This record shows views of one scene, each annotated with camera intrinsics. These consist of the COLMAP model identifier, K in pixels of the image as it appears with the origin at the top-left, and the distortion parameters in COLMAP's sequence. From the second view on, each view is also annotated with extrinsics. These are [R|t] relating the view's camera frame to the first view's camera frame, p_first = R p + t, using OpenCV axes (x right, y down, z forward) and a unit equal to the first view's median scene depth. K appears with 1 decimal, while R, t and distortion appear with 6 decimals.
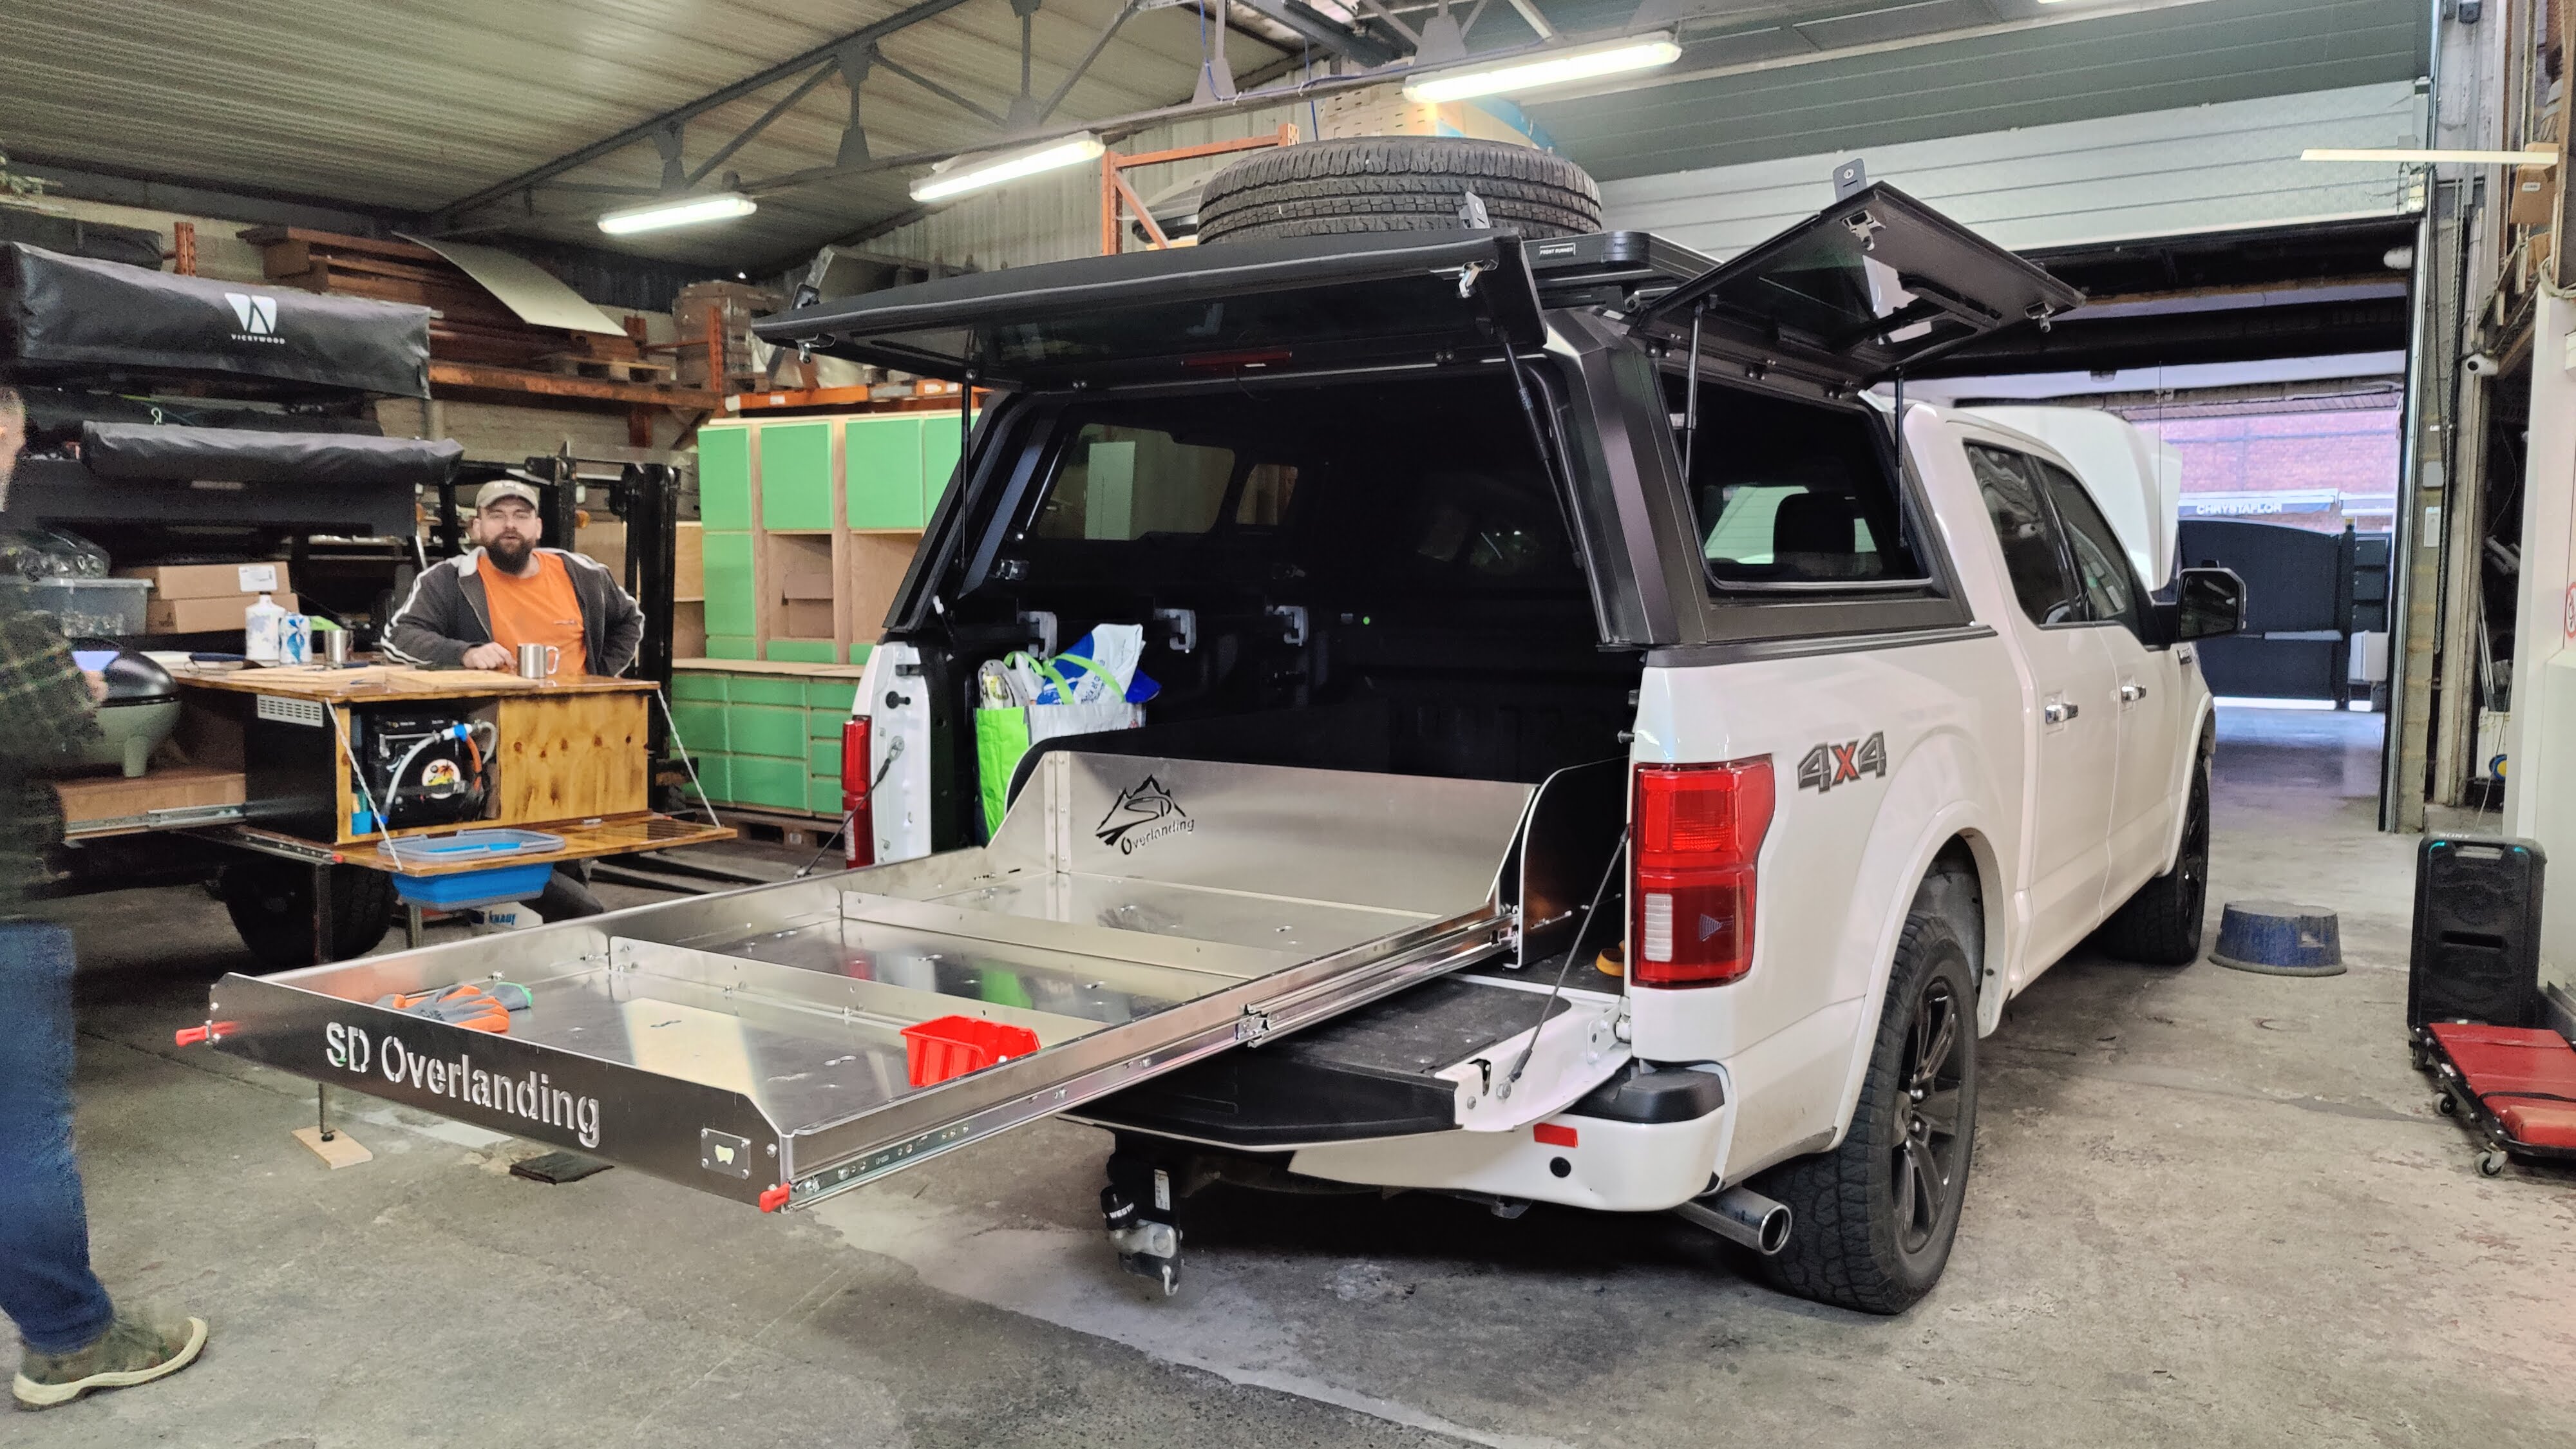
lens RADIAL K [[1782.4, 0, 1300.3], [0, 1782.4, 749.3], [0, 0, 1]] dist [0.051080, -0.049497]
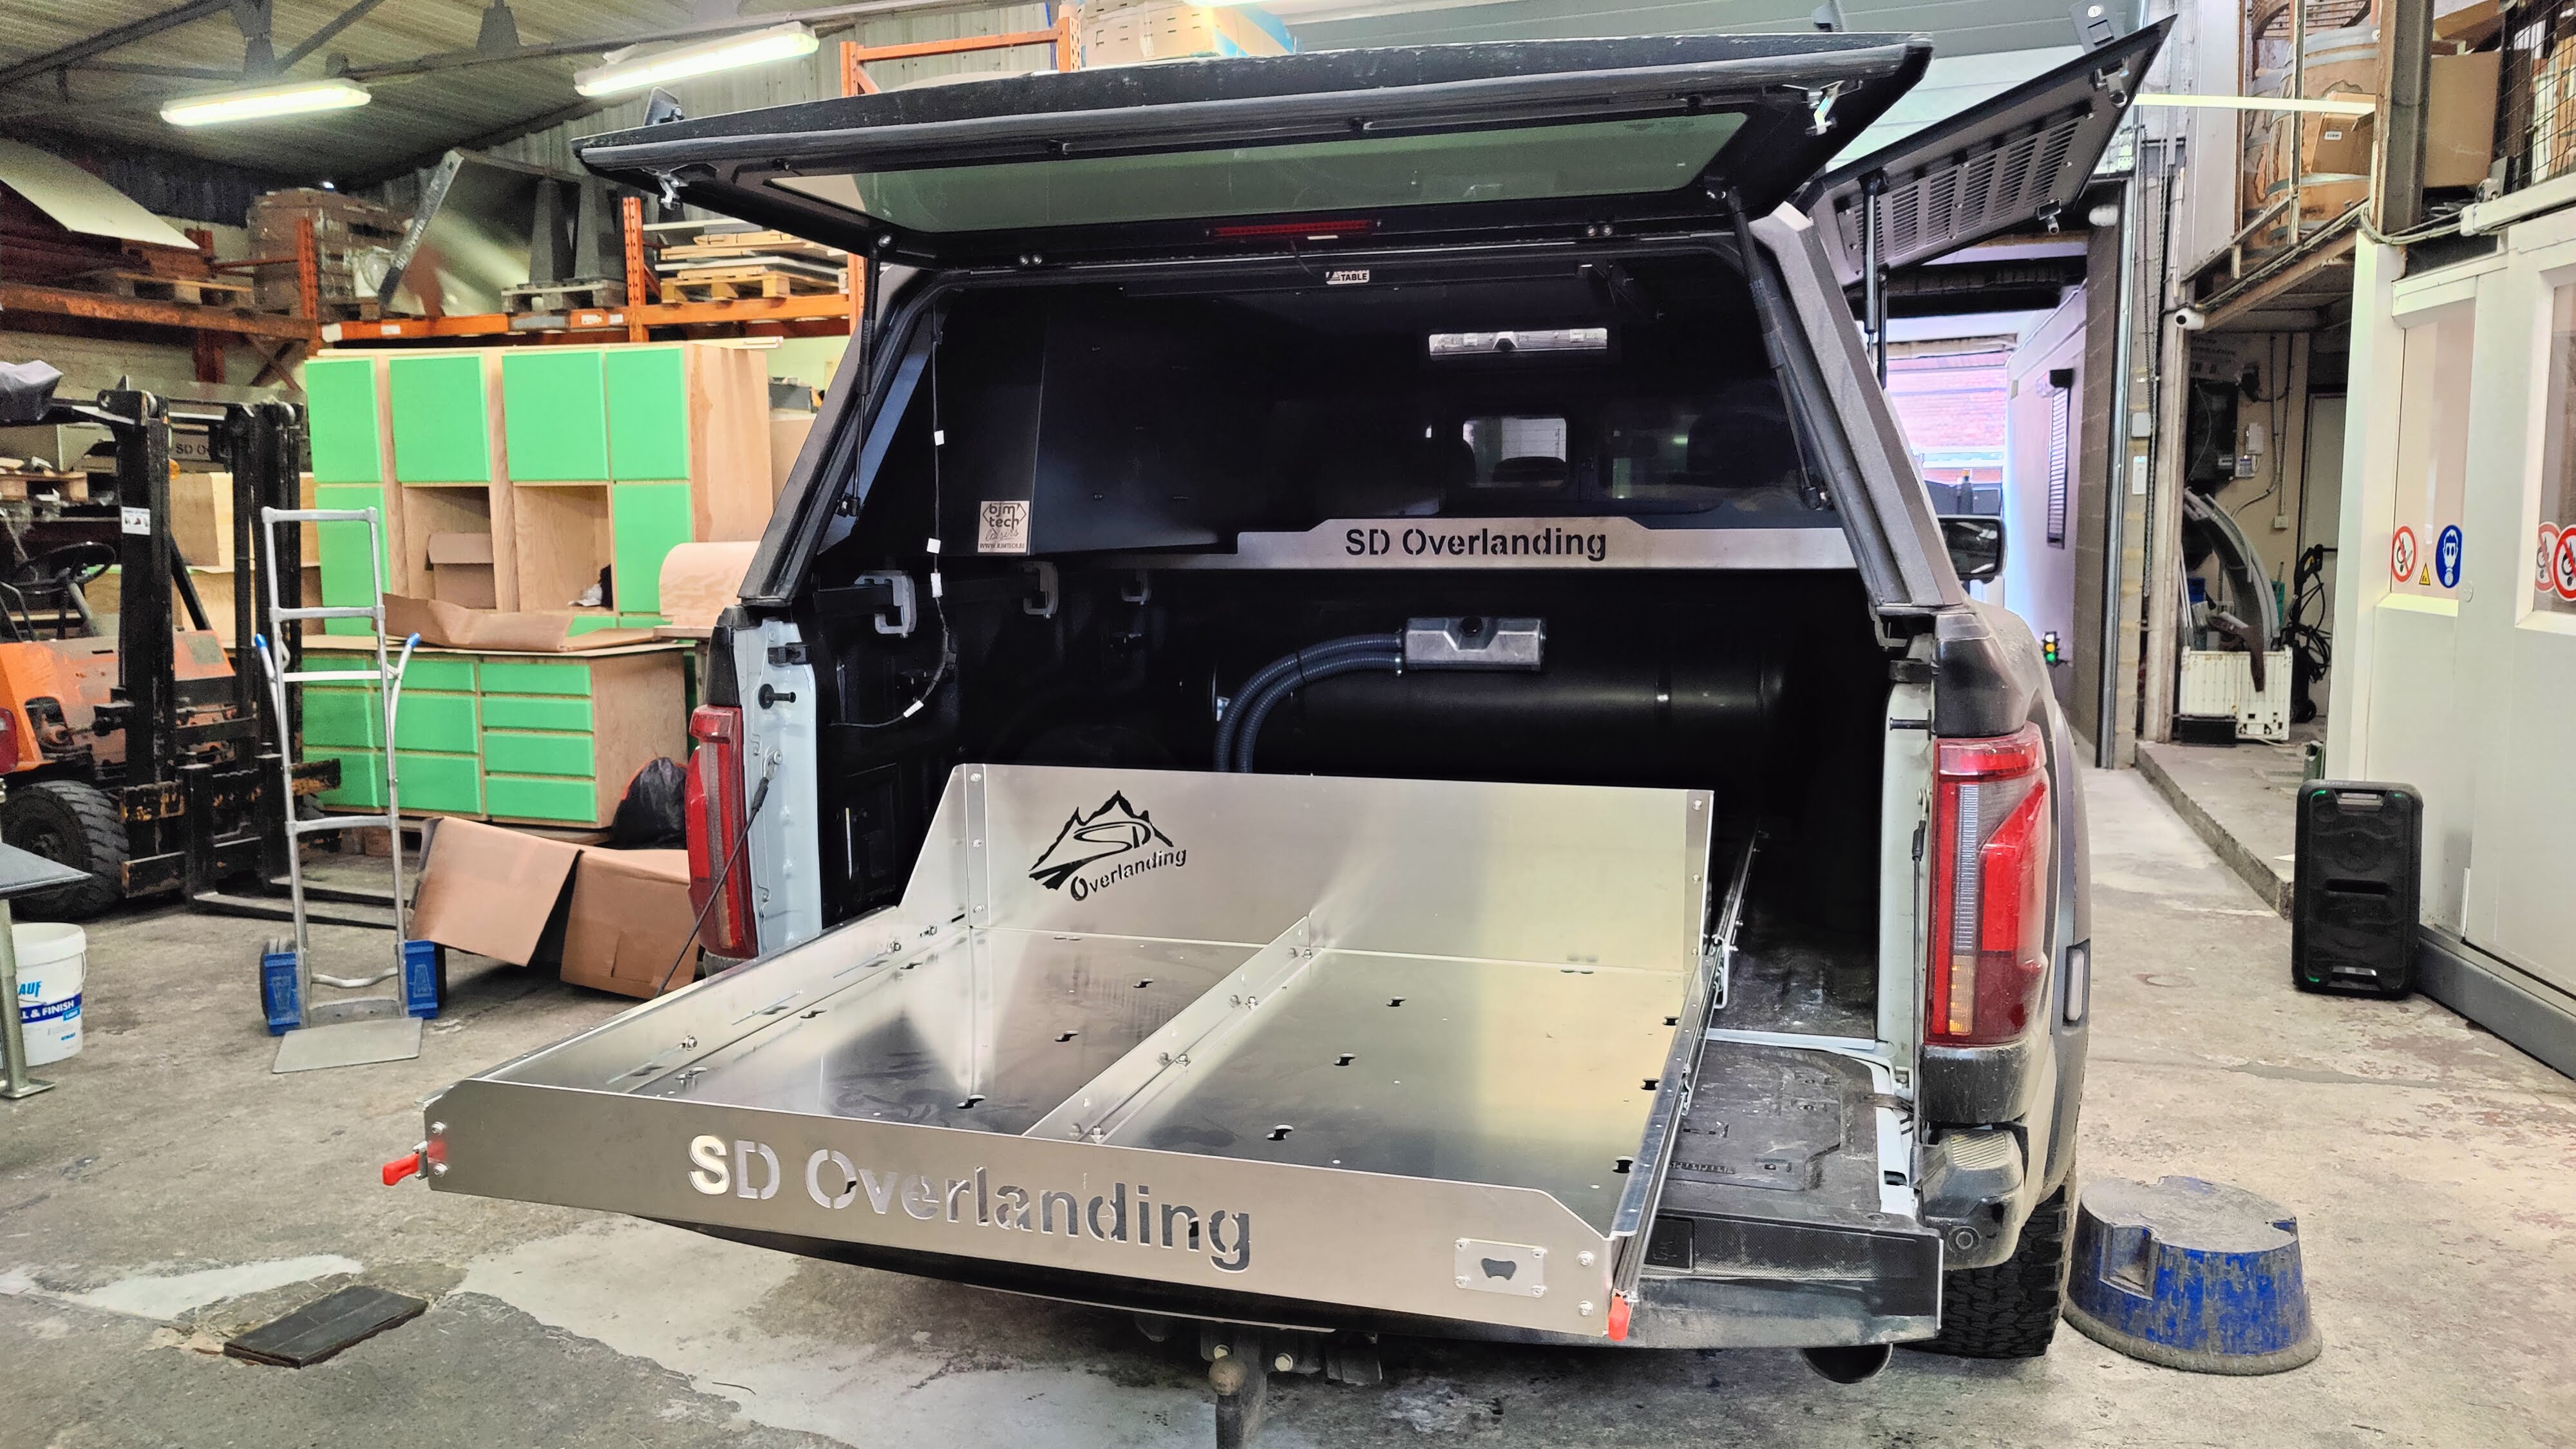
lens RADIAL K [[1782.4, 0, 1302.3], [0, 1782.4, 727.2], [0, 0, 1]] dist [0.051080, -0.049497]
pose [[0.976831, -0.031949, 0.211614, -0.071001], [0.029099, 0.999439, 0.016567, -0.009046], [-0.212025, -0.010026, 0.977213, 0.084892]]
